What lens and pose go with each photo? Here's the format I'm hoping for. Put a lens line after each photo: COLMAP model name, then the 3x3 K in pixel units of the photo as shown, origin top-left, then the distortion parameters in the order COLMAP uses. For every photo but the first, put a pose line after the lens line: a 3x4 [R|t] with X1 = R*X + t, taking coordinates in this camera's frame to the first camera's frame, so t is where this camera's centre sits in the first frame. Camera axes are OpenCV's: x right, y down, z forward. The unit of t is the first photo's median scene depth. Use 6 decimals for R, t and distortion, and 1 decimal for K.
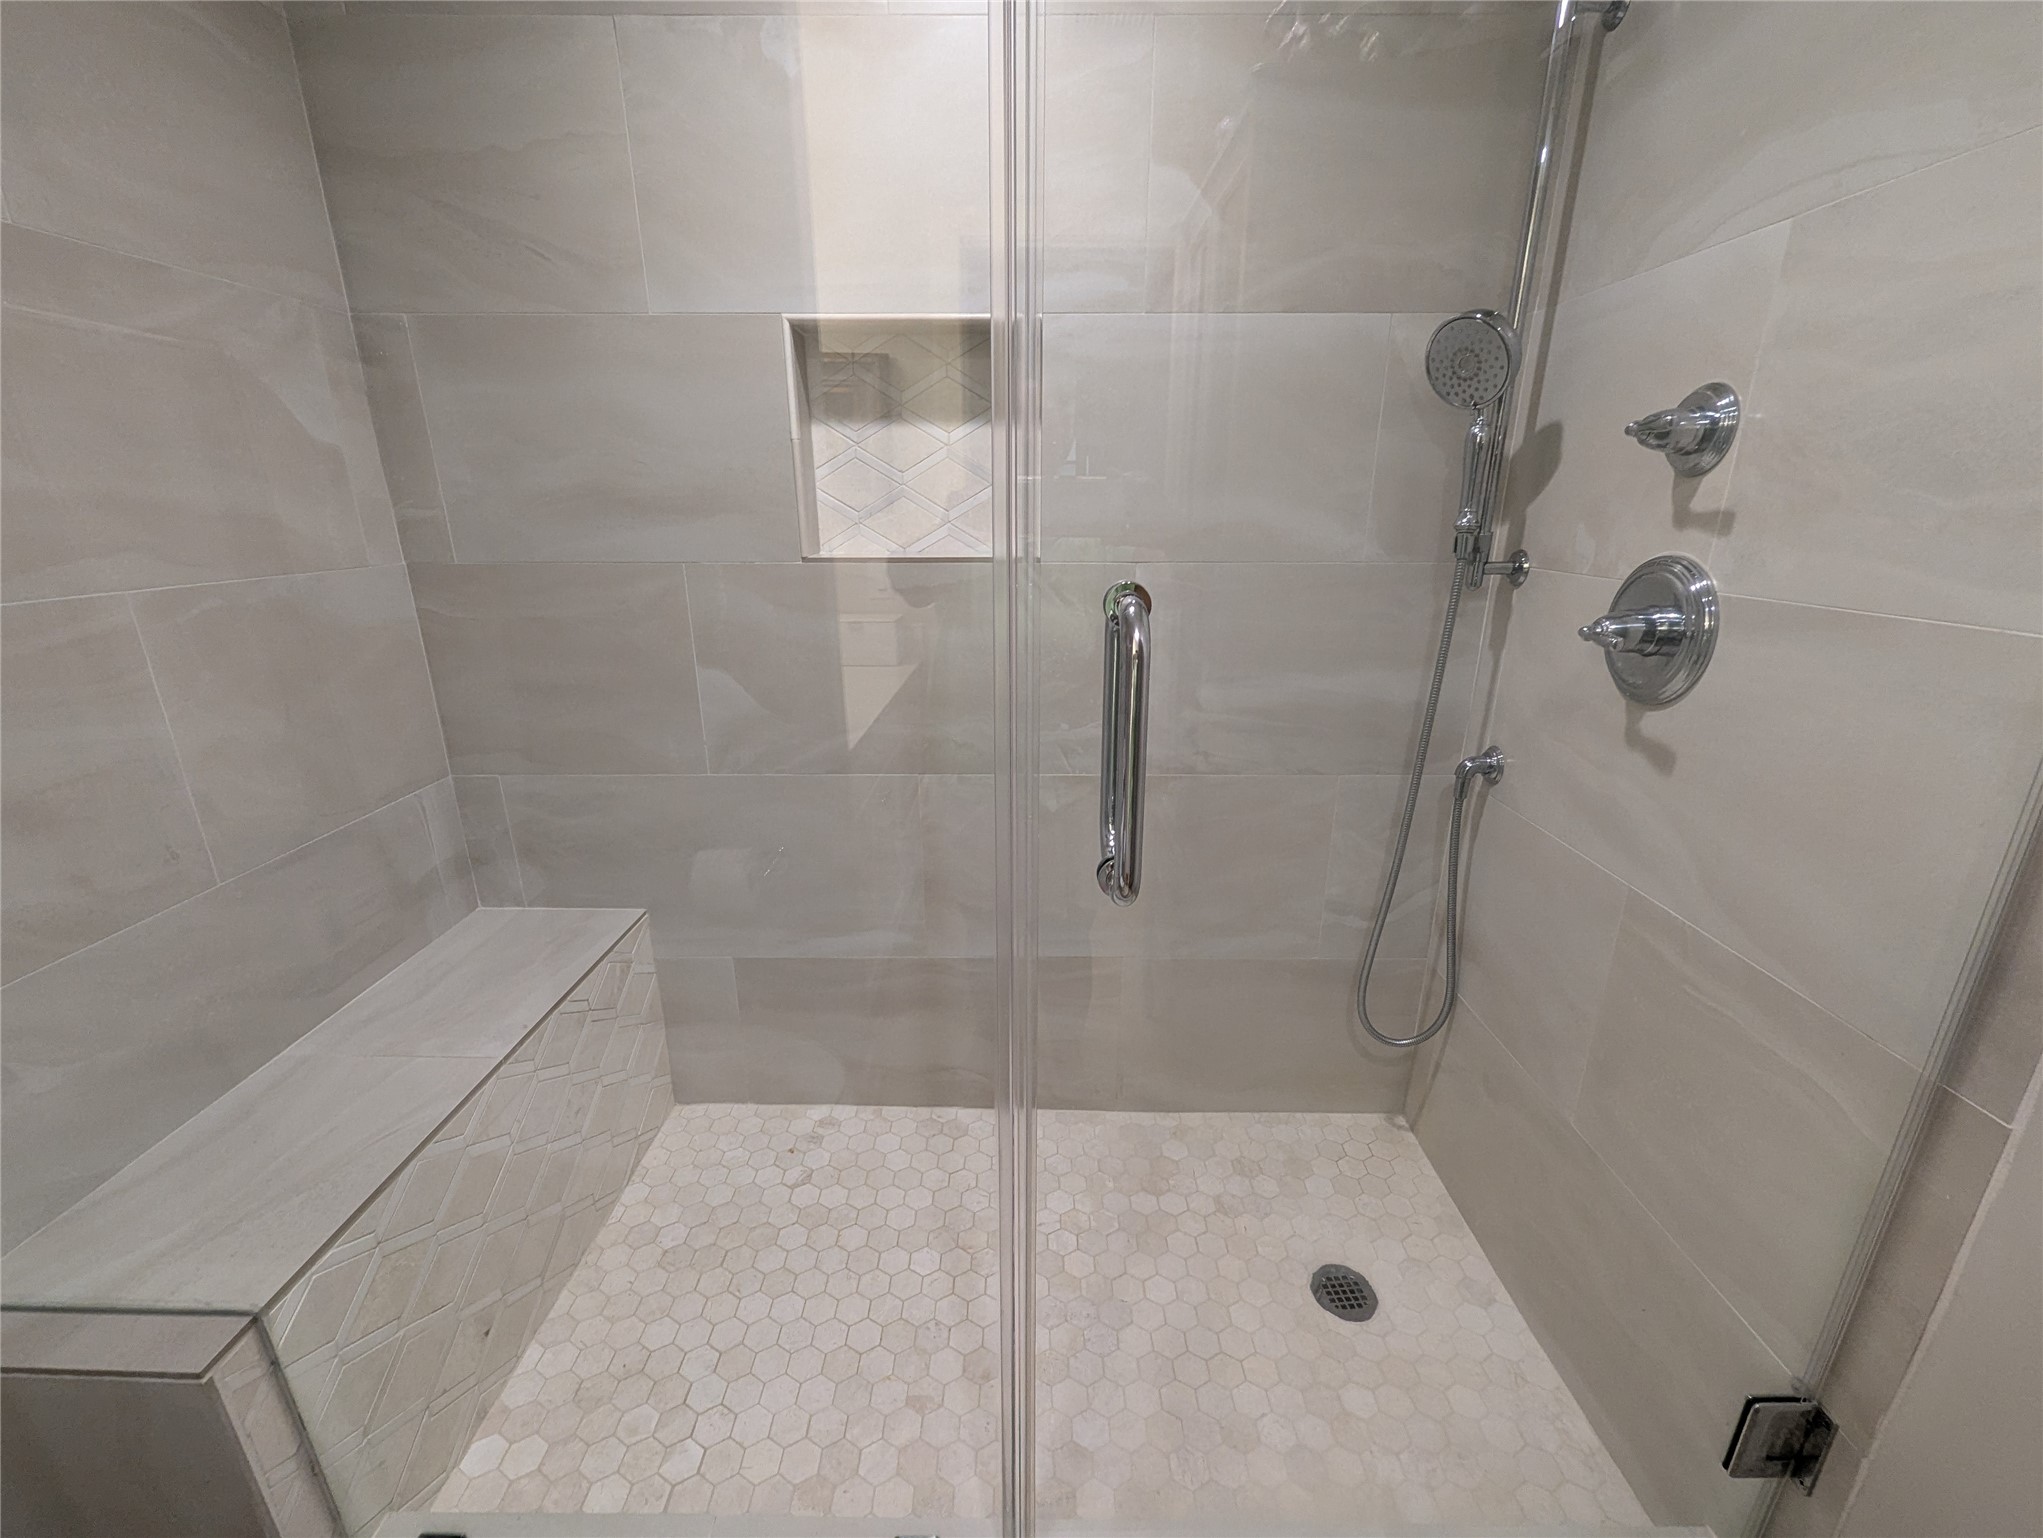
lens RADIAL K [[834.2, 0, 1021.5], [0, 834.2, 769.0], [0, 0, 1]] dist [0.001507, 0.000100]
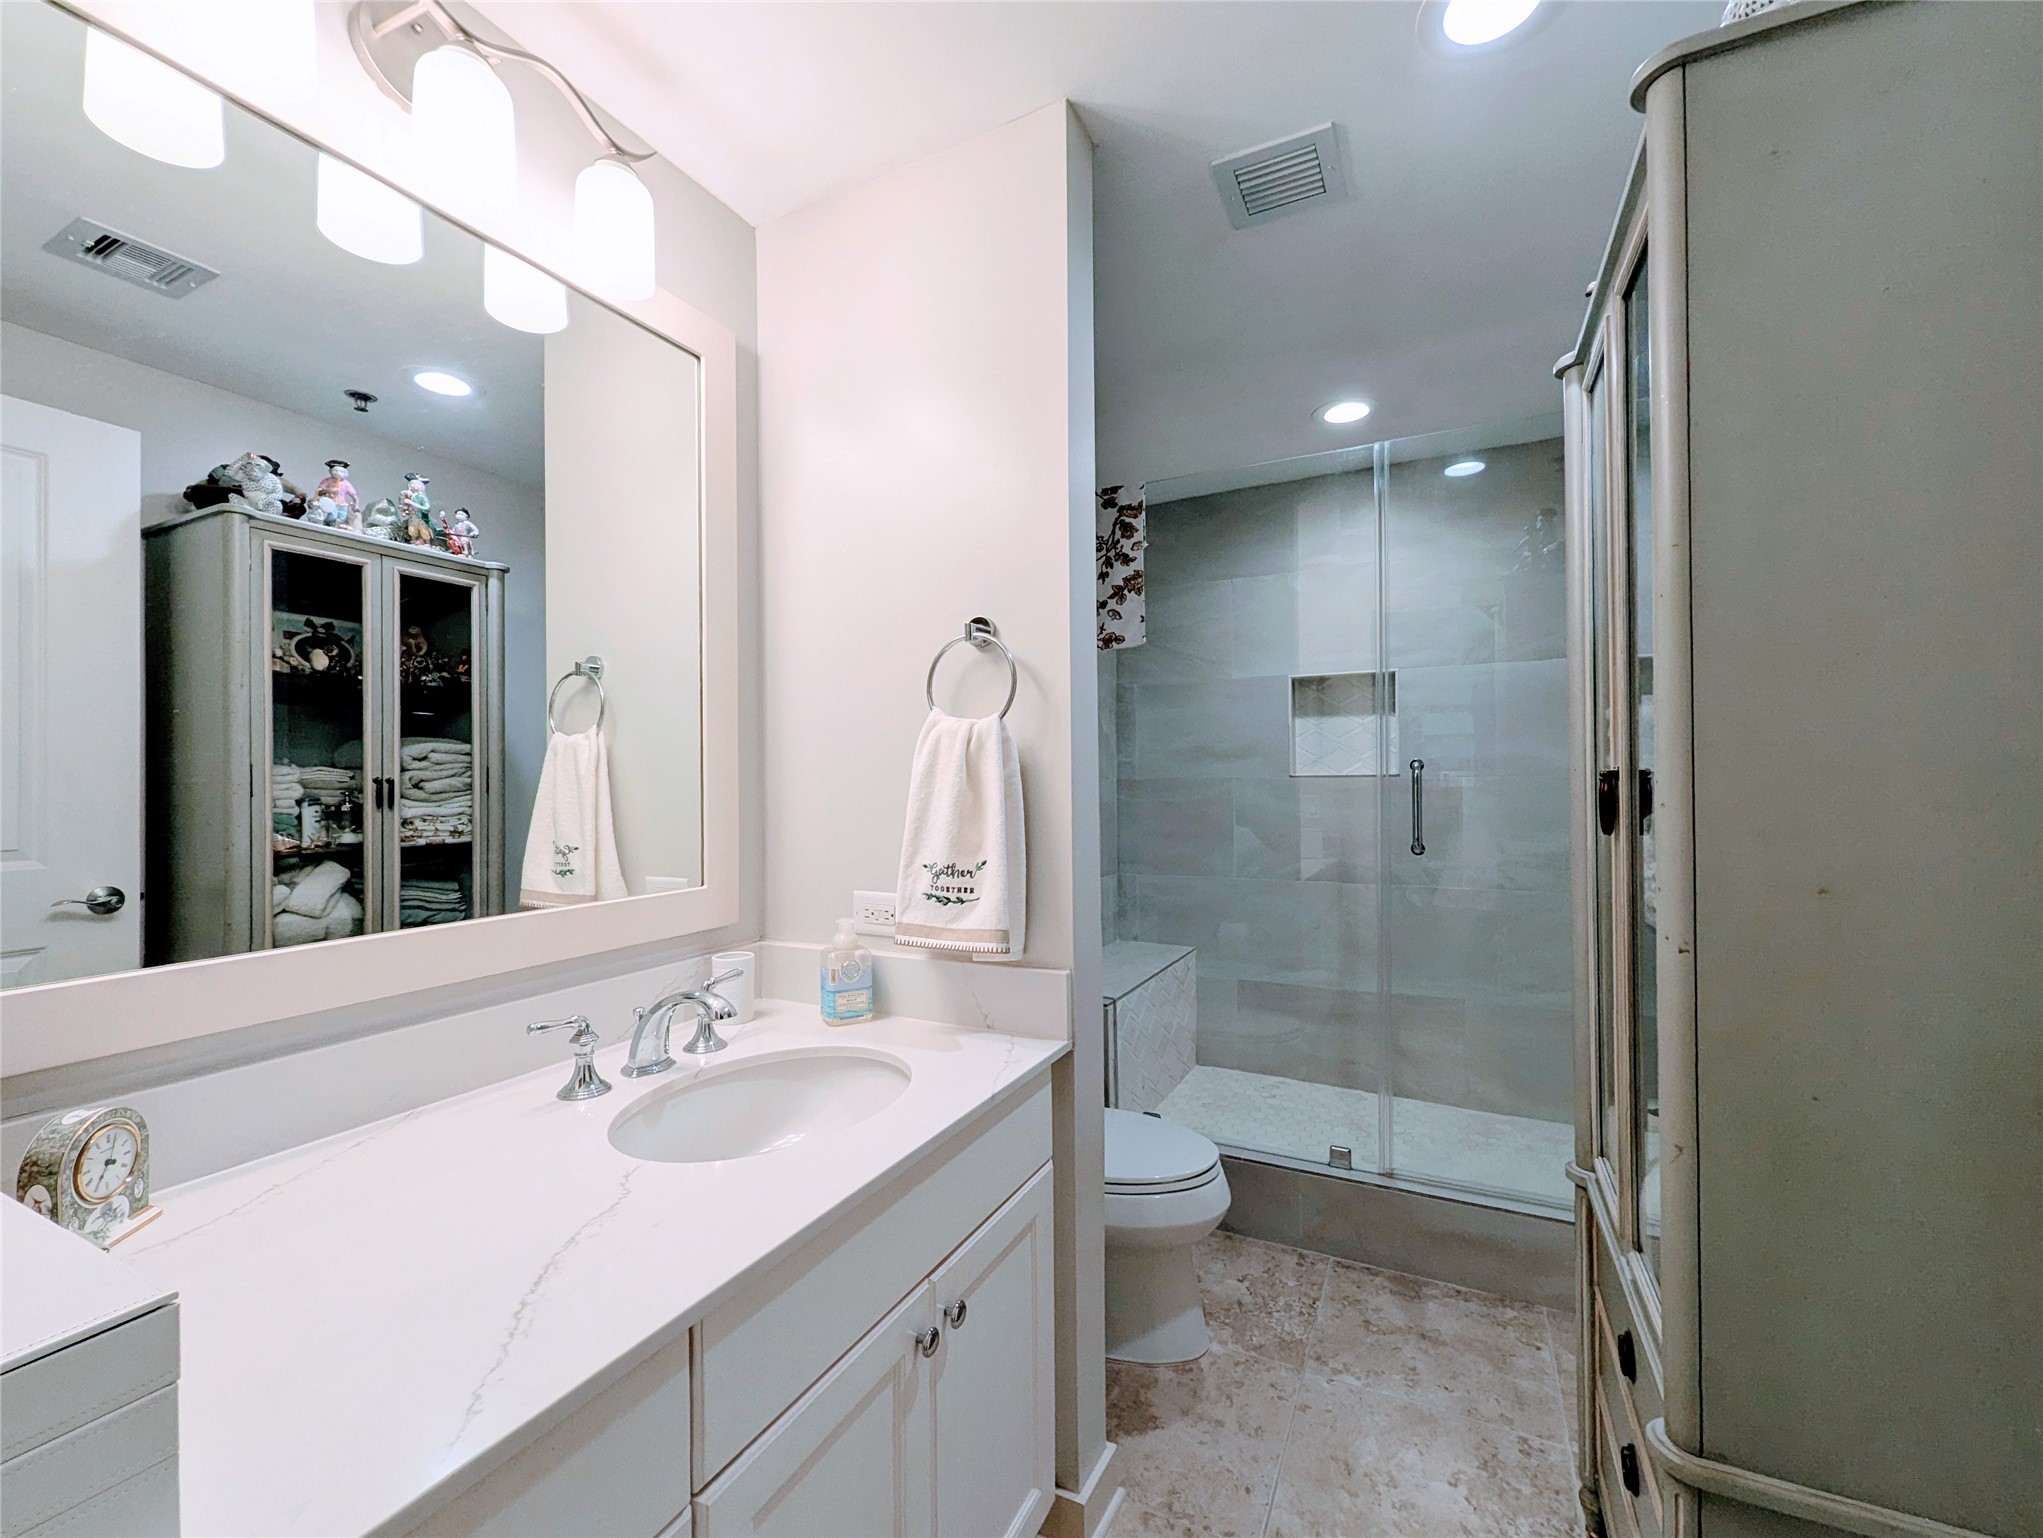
lens RADIAL K [[837.4, 0, 1021.5], [0, 837.4, 769.0], [0, 0, 1]] dist [-0.001872, -0.000030]
pose [[0.893956, -0.004740, -0.448130, 0.083608], [-0.136563, 0.949506, -0.282469, 0.413440], [0.426841, 0.313713, 0.848169, -1.082869]]
